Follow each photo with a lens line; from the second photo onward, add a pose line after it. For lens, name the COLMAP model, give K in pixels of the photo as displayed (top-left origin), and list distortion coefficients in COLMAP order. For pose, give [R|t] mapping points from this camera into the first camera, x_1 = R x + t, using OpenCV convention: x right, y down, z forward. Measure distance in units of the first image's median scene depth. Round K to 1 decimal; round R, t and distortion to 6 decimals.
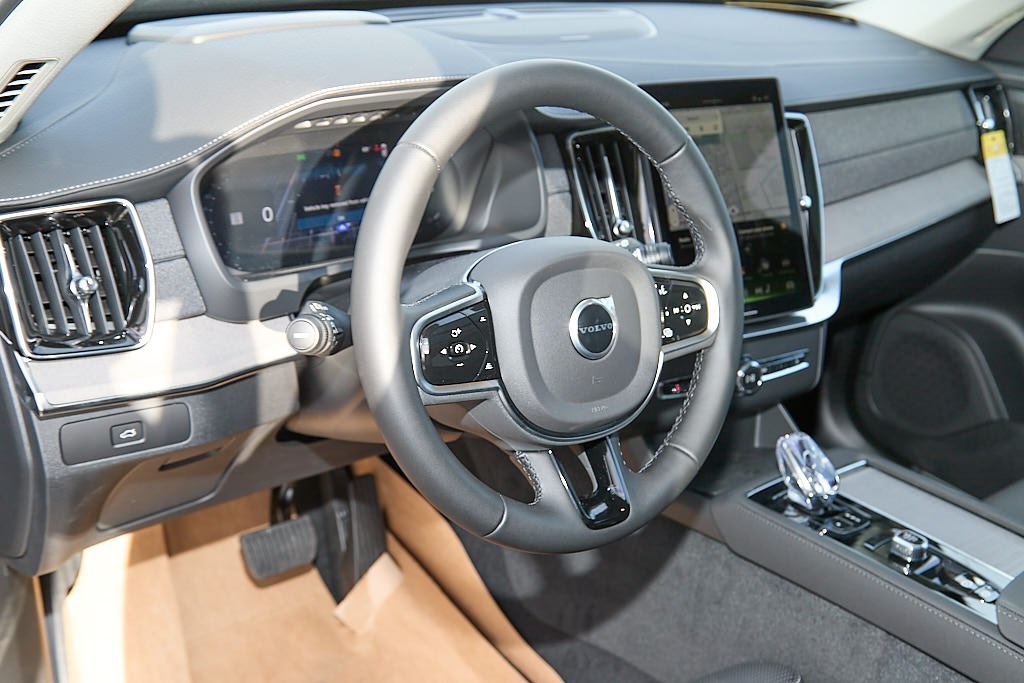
lens RADIAL K [[1111.9, 0, 512.5], [0, 1111.9, 345.7], [0, 0, 1]] dist [0.021498, 0.041531]
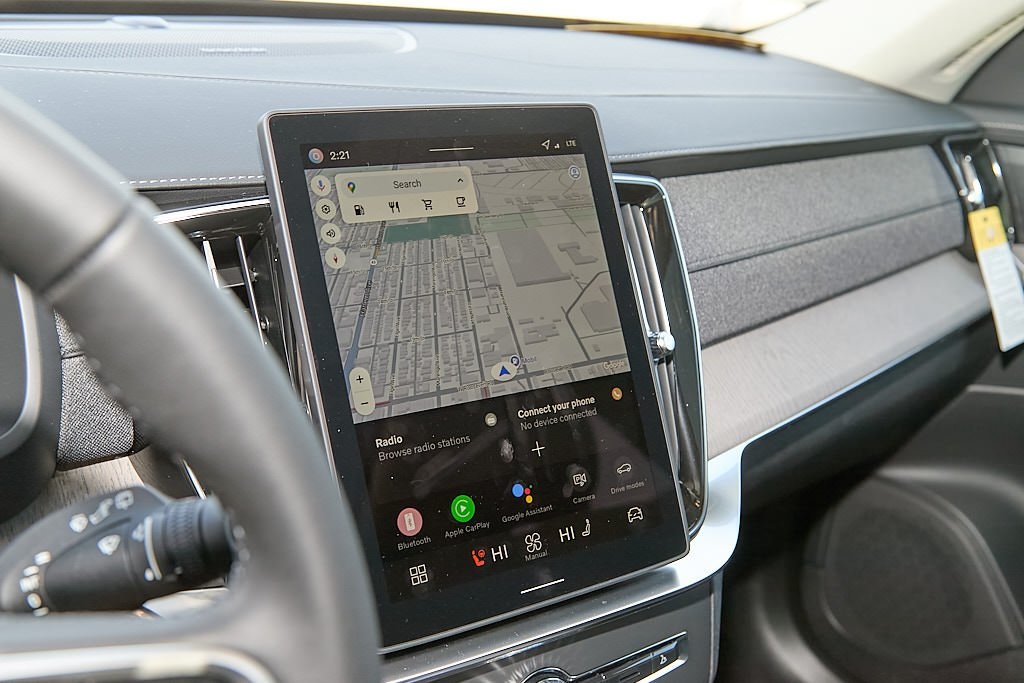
lens RADIAL K [[1111.9, 0, 512.5], [0, 1111.9, 345.7], [0, 0, 1]] dist [0.021498, 0.041531]
pose [[0.998822, -0.032296, 0.036210, 0.199462], [0.035479, 0.995219, -0.090994, -0.095192], [-0.033098, 0.092171, 0.995193, 0.561984]]
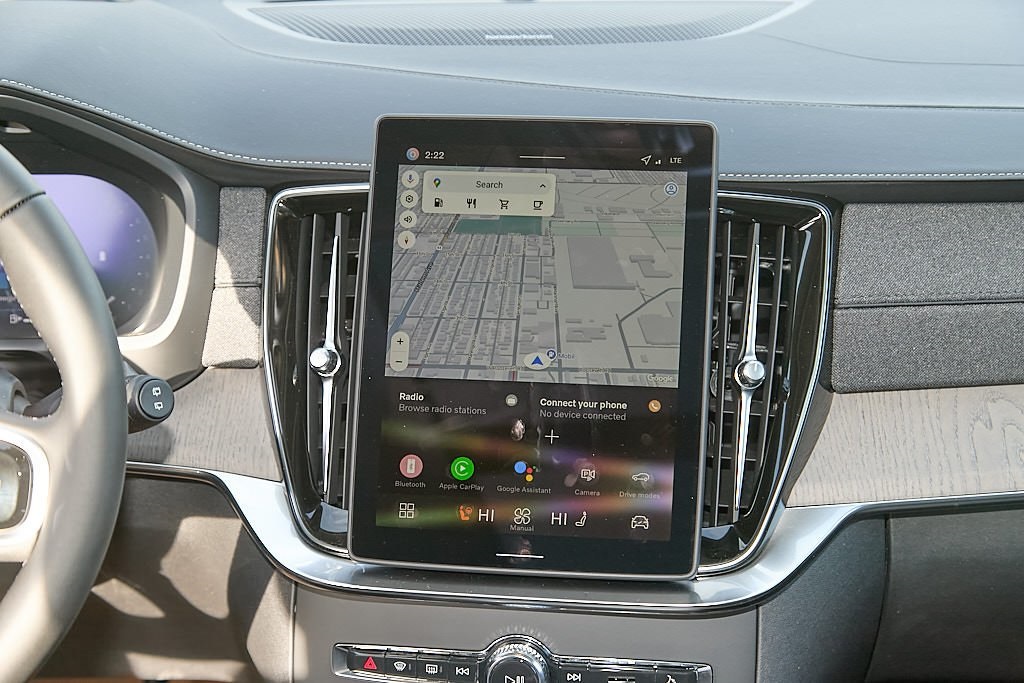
lens RADIAL K [[1993.0, 0, 506.3], [0, 1993.0, 349.9], [0, 0, 1]] dist [0.175615, -0.356092]
pose [[0.781957, 0.130149, -0.609593, 0.827367], [-0.199584, 0.978750, -0.047051, -0.084788], [0.590516, 0.158457, 0.791317, 0.255619]]
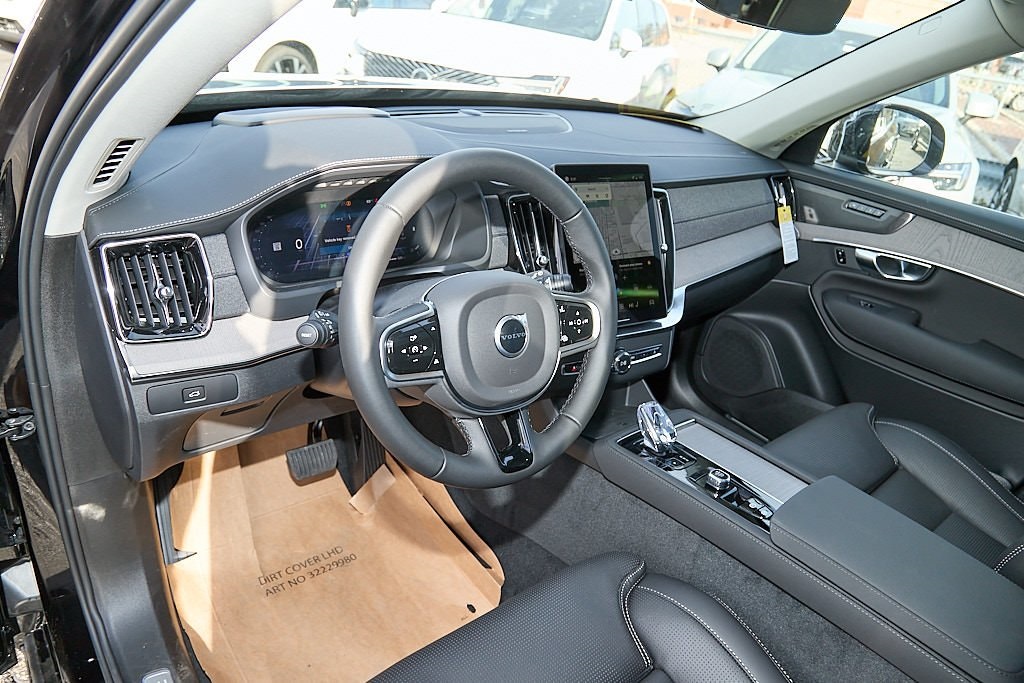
lens RADIAL K [[698.1, 0, 512.7], [0, 698.1, 346.6], [0, 0, 1]] dist [-0.086124, 0.052902]
pose [[0.998637, 0.034740, 0.038945, 0.028658], [-0.036280, 0.998558, 0.039557, -0.027438], [-0.037515, -0.040916, 0.998458, 0.068335]]
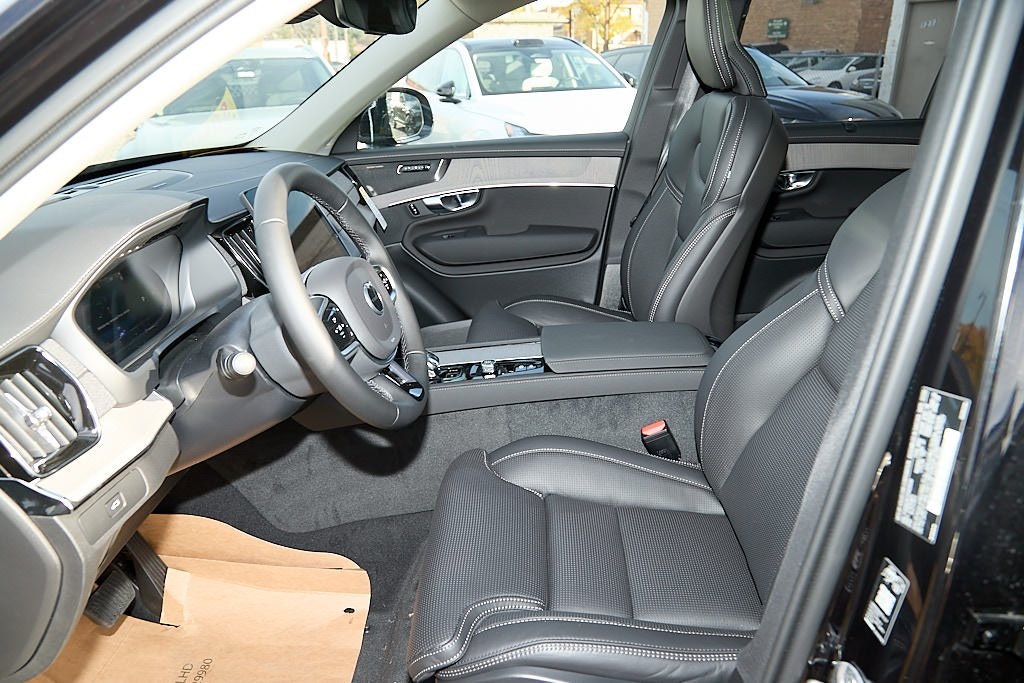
lens RADIAL K [[698.1, 0, 512.7], [0, 698.1, 346.6], [0, 0, 1]] dist [-0.086124, 0.052902]
pose [[0.640091, -0.395967, 0.658402, -0.402299], [0.416400, 0.898978, 0.135831, -0.003158], [-0.645674, 0.187214, 0.740308, 0.040604]]
